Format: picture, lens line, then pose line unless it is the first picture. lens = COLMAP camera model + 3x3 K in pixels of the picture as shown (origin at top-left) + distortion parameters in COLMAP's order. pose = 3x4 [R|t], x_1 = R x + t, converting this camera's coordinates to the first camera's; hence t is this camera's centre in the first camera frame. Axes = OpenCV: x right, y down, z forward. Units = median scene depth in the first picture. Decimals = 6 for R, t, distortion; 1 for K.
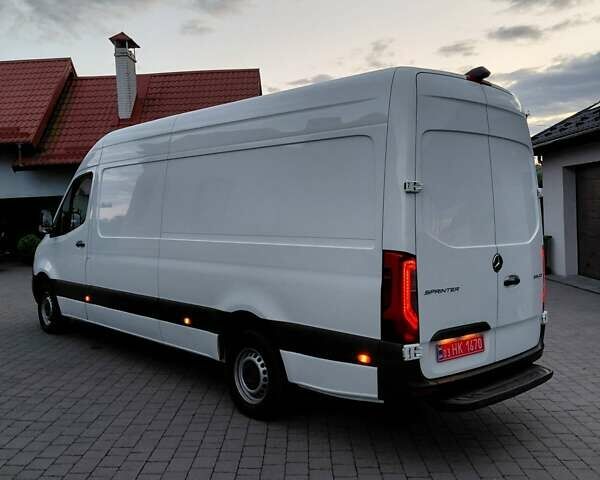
lens RADIAL K [[611.6, 0, 289.5], [0, 611.6, 240.2], [0, 0, 1]] dist [0.083079, -0.209019]
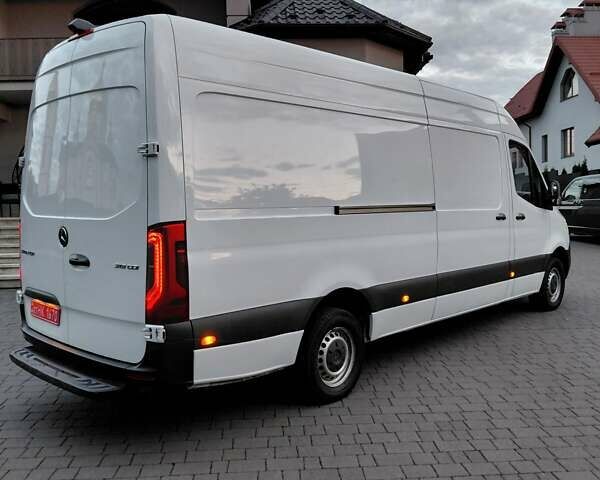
lens RADIAL K [[611.6, 0, 289.5], [0, 611.6, 240.2], [0, 0, 1]] dist [0.083079, -0.209019]
pose [[0.071614, 0.079746, -0.994239, 1.207692], [-0.035371, 0.996375, 0.077369, -0.038965], [0.996805, 0.029626, 0.074175, 1.200023]]
